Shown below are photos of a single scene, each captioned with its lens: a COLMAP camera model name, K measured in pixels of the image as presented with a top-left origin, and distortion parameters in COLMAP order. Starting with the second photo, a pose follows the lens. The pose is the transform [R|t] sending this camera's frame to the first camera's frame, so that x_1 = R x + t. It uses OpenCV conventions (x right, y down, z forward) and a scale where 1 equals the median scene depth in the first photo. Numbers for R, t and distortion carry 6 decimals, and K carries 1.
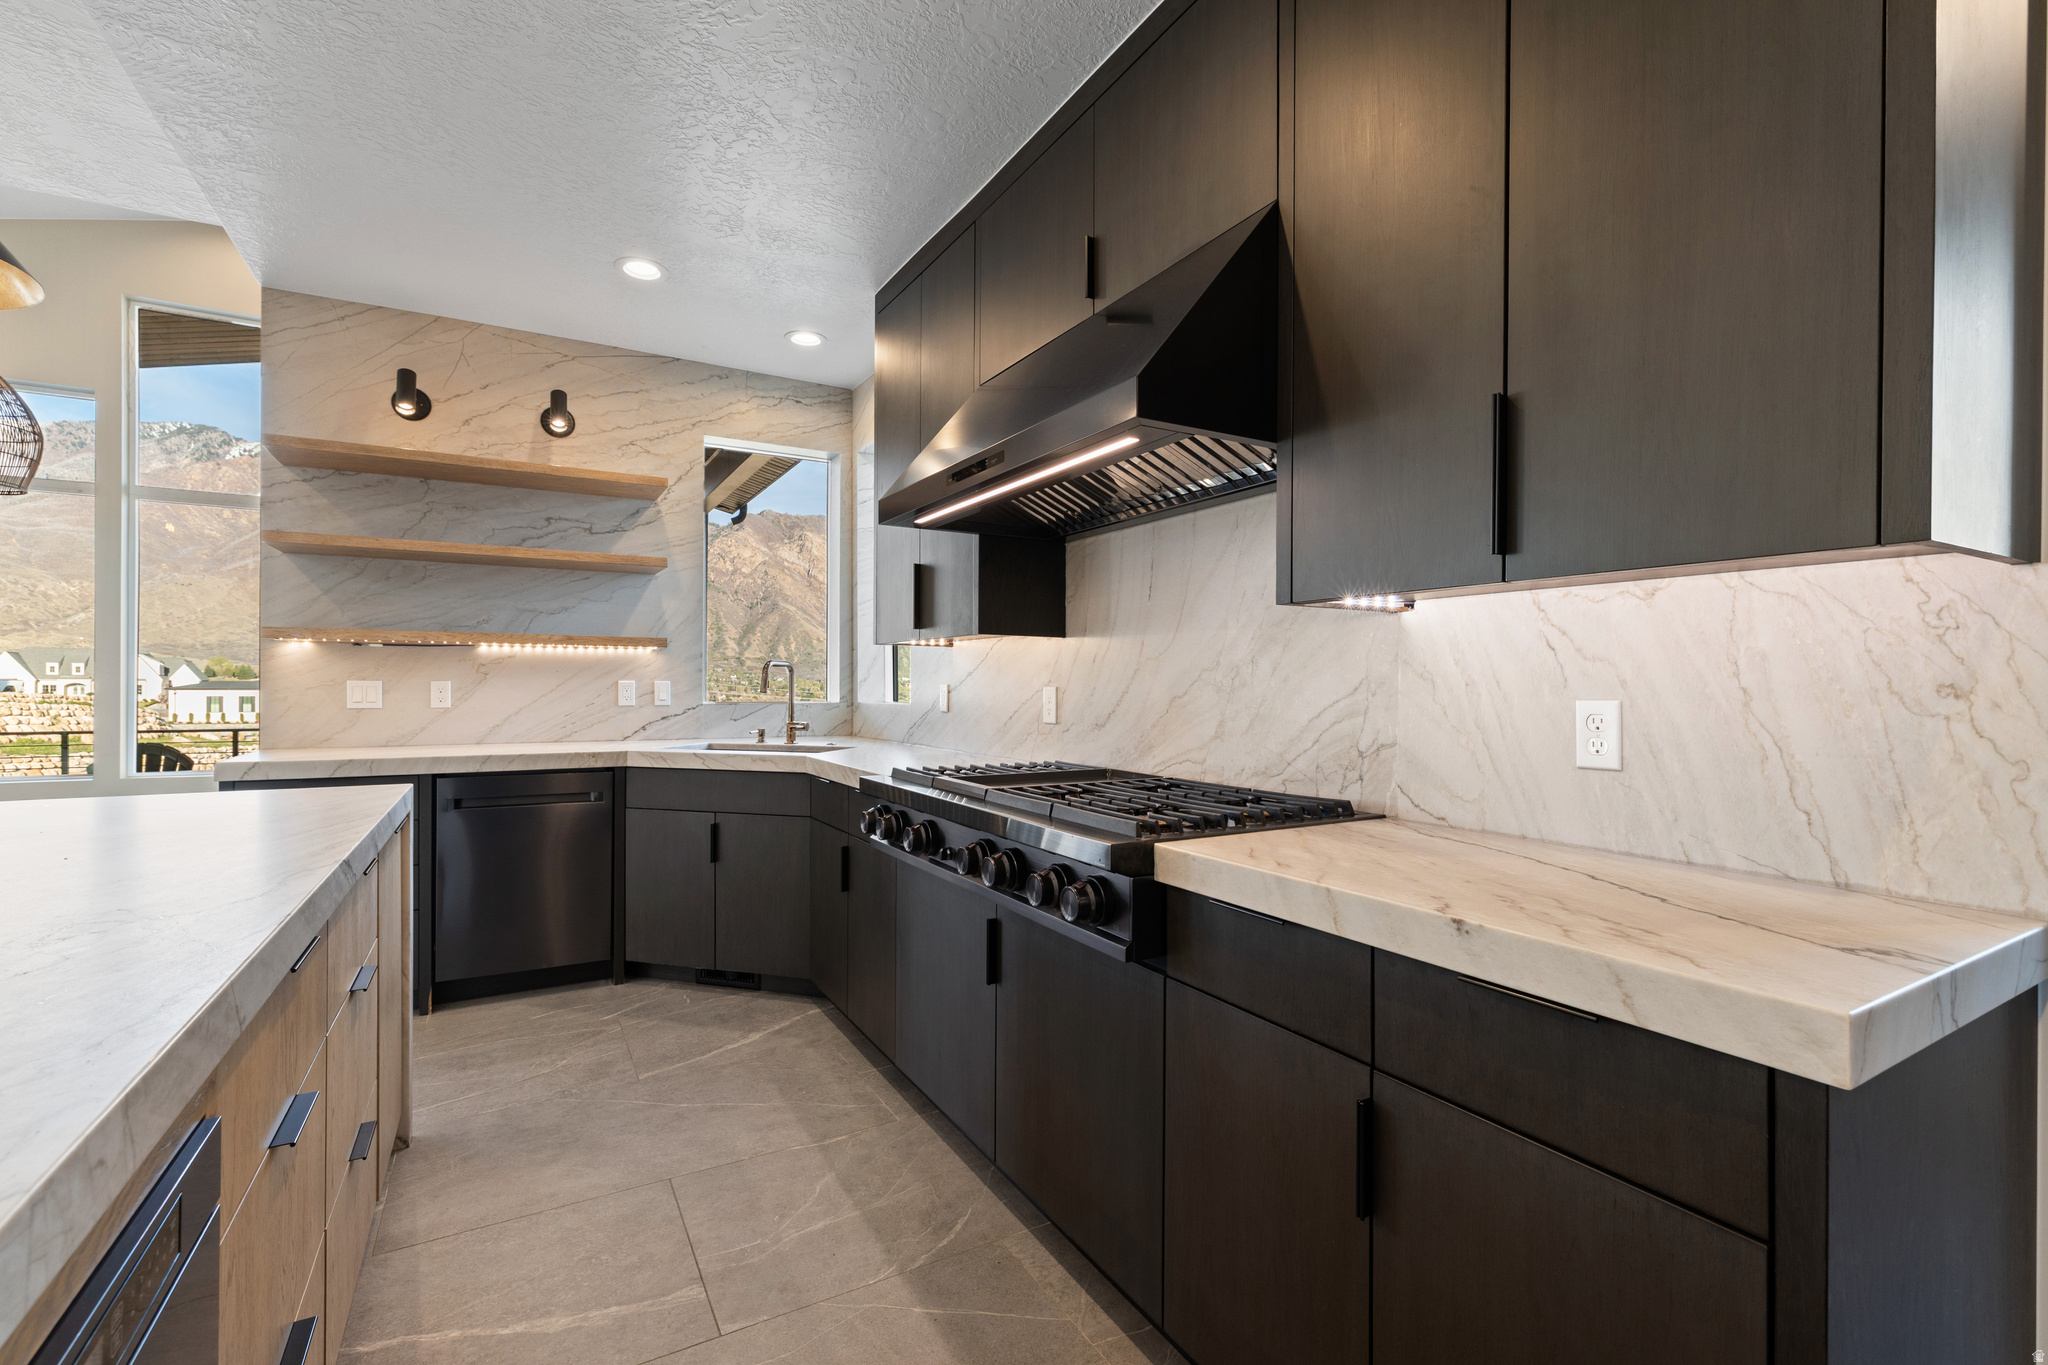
lens RADIAL K [[886.1, 0, 1008.3], [0, 886.1, 680.2], [0, 0, 1]] dist [-0.000754, 0.000202]
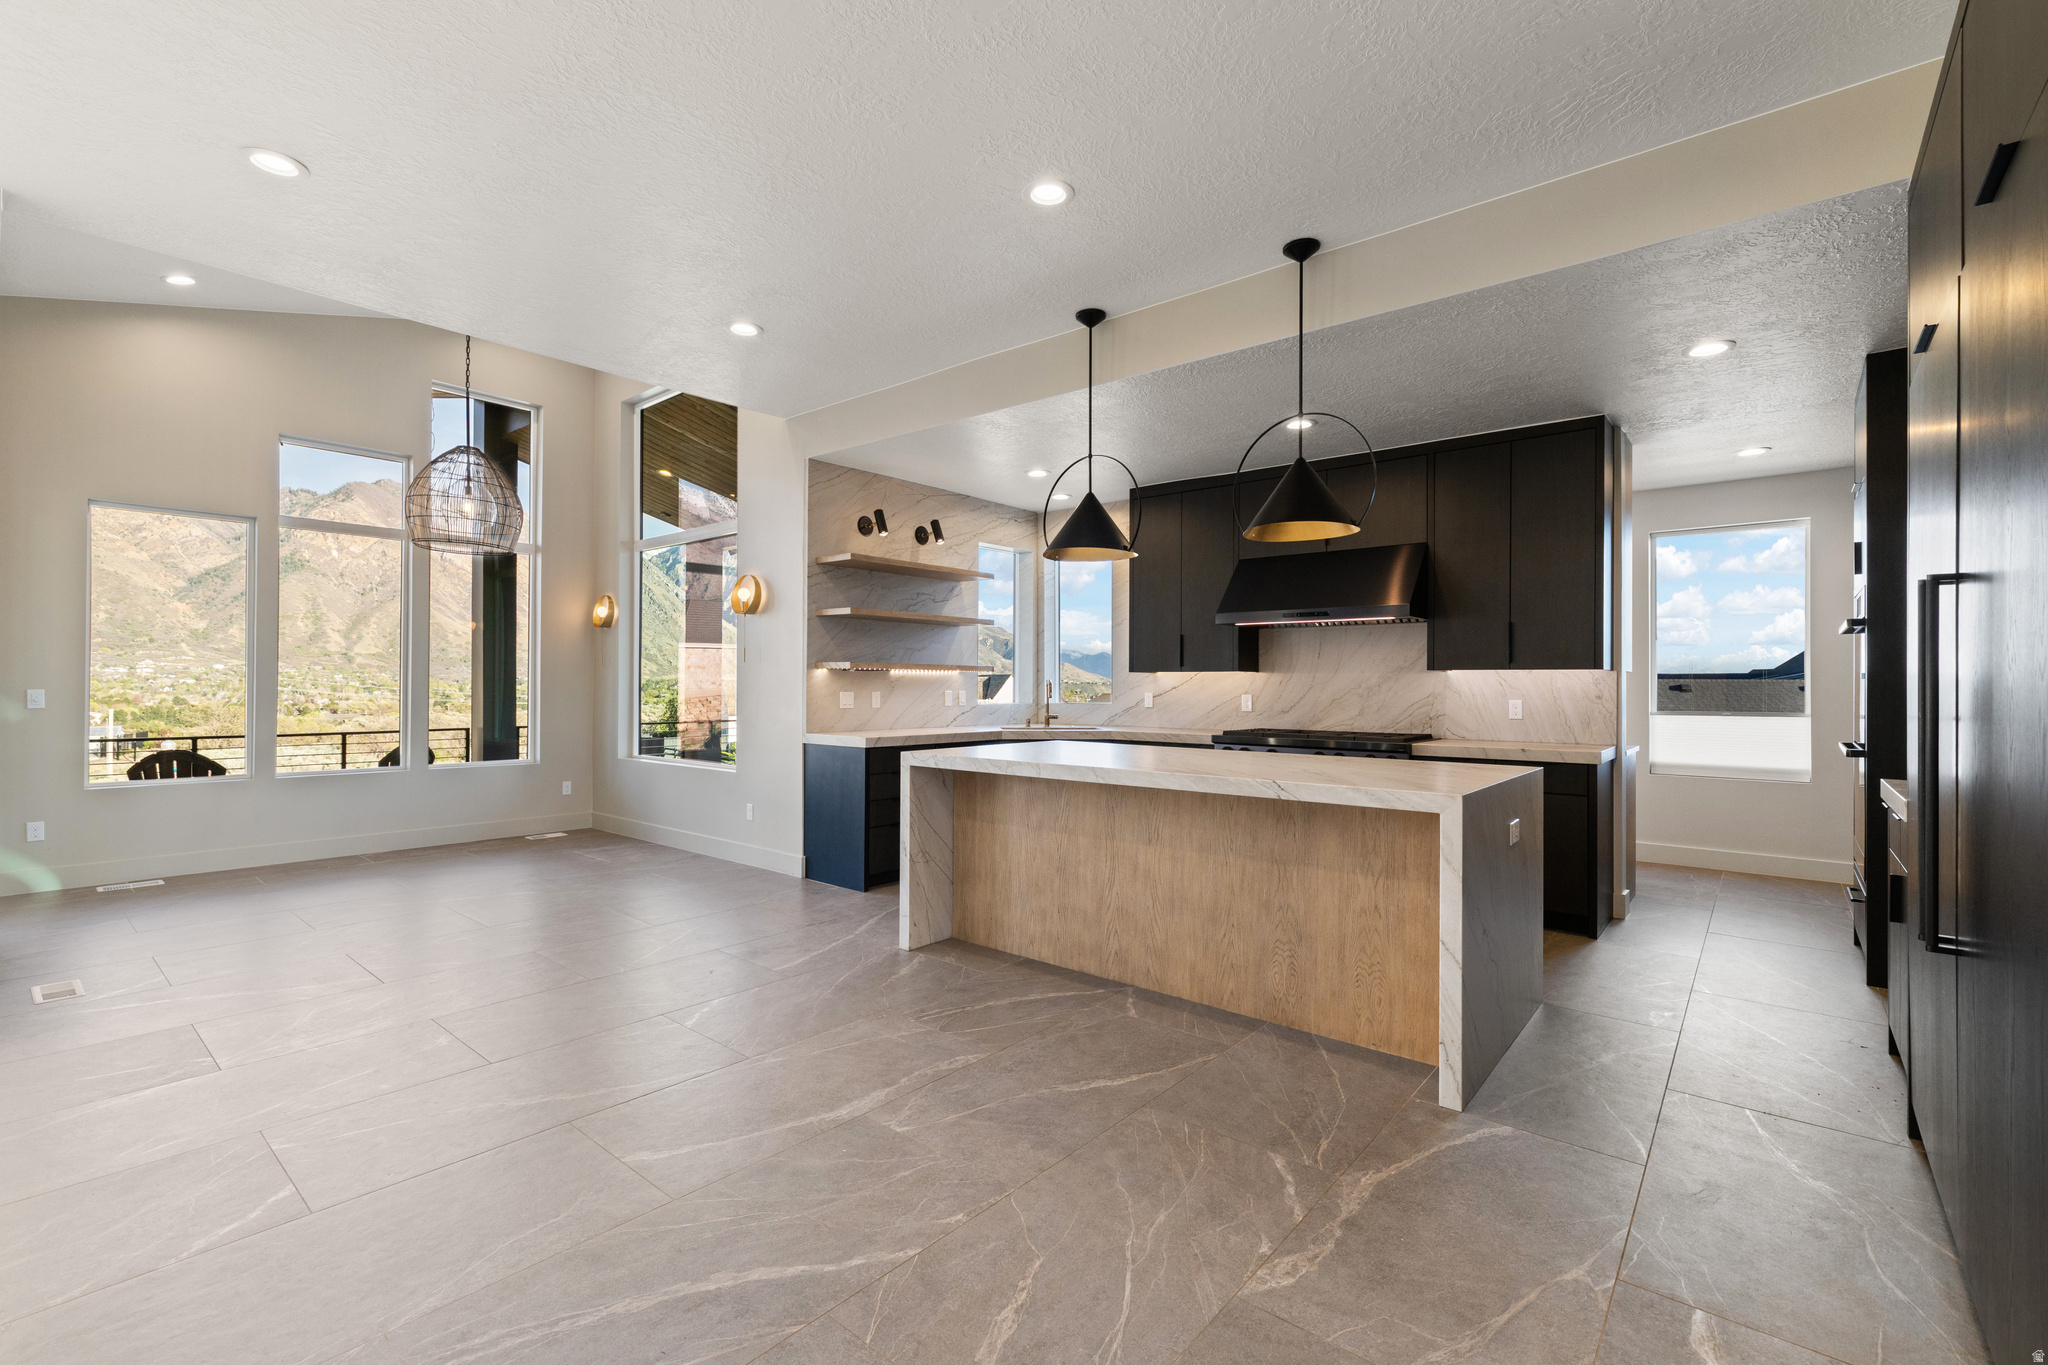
lens RADIAL K [[886.1, 0, 1011.2], [0, 886.1, 681.9], [0, 0, 1]] dist [-0.000754, 0.000202]
pose [[0.939339, -0.001317, 0.342987, -0.419755], [0.000583, 0.999997, 0.002243, -0.010395], [-0.342989, -0.001907, 0.939337, -0.309992]]
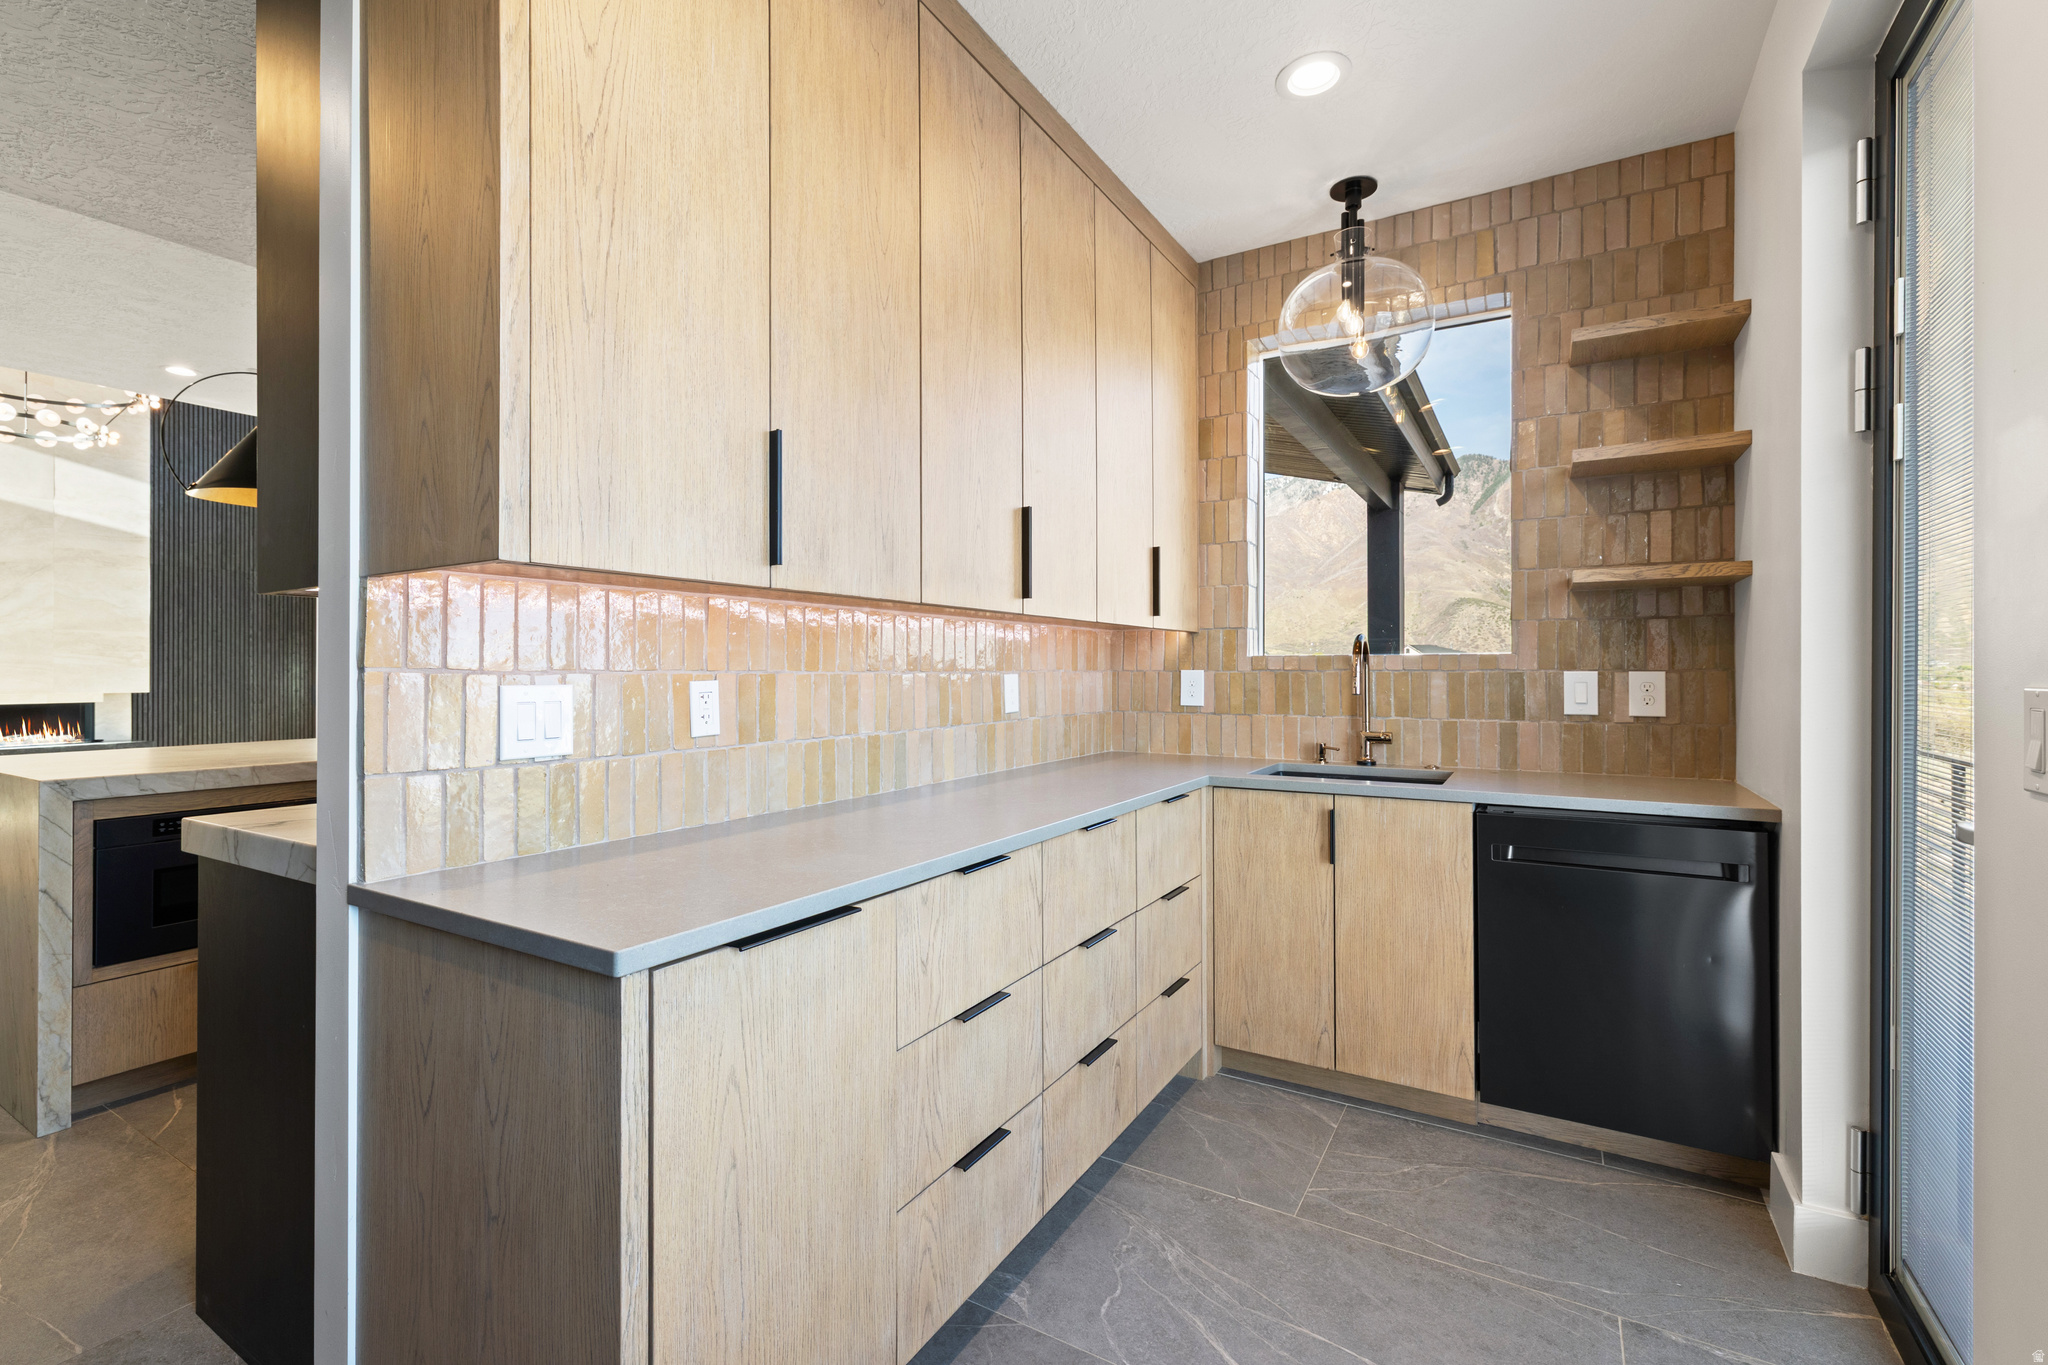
lens RADIAL K [[886.1, 0, 1021.7], [0, 886.1, 667.0], [0, 0, 1]] dist [-0.000754, 0.000202]
pose [[0.494779, -0.007627, -0.868986, 0.534496], [0.005774, 0.999968, -0.005489, -0.002860], [0.869000, -0.002302, 0.494807, 0.225639]]
